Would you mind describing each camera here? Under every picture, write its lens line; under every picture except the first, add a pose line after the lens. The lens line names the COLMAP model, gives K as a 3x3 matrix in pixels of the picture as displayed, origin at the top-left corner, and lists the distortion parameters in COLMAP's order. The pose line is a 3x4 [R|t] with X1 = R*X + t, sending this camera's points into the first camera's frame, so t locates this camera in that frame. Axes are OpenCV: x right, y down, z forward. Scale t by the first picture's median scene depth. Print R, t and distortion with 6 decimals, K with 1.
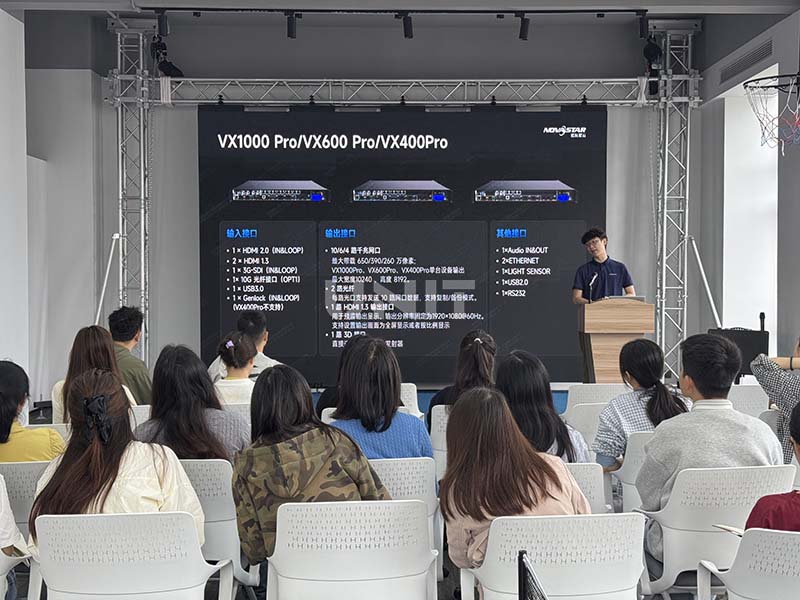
lens RADIAL K [[1121.2, 0, 400.0], [0, 1121.2, 300.0], [0, 0, 1]] dist [0.133768, -0.046566]
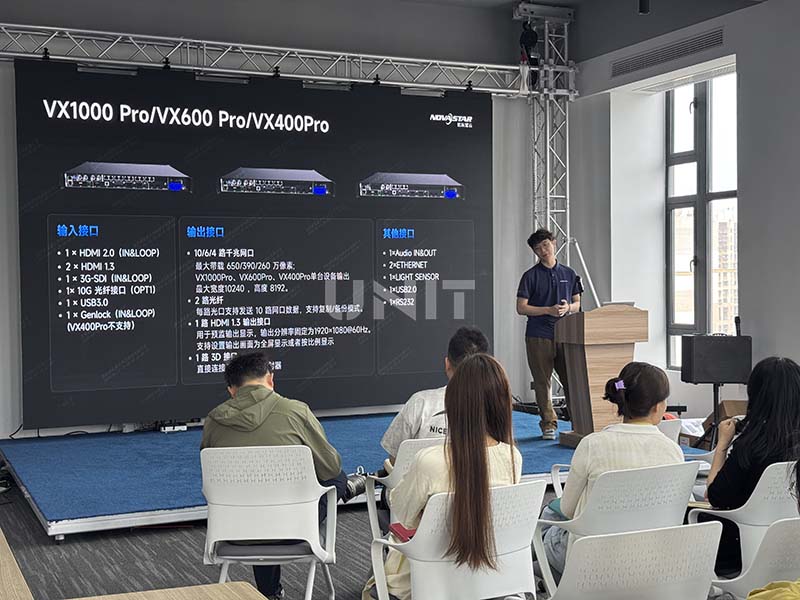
lens RADIAL K [[1121.2, 0, 400.0], [0, 1121.2, 300.0], [0, 0, 1]] dist [0.133768, -0.046566]
pose [[0.910673, -0.017682, 0.412750, -0.260645], [0.021749, 0.999750, -0.005156, -0.003232], [-0.412556, 0.013672, 0.910830, 0.207046]]
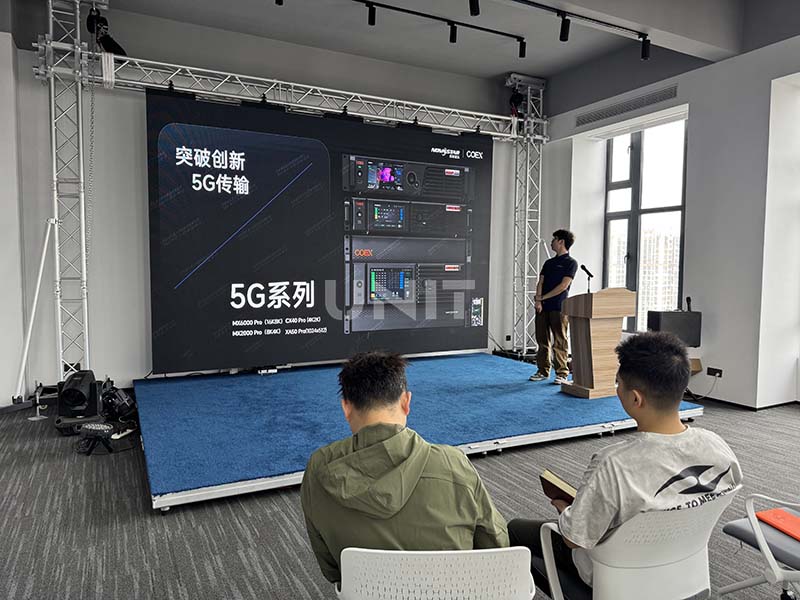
lens RADIAL K [[564.5, 0, 400.0], [0, 564.5, 300.0], [0, 0, 1]] dist [0.066984, -0.083203]
pose [[0.891481, -0.021871, 0.452529, -0.209460], [0.005476, 0.999281, 0.037509, -0.009145], [-0.453025, -0.030960, 0.890960, 0.462409]]
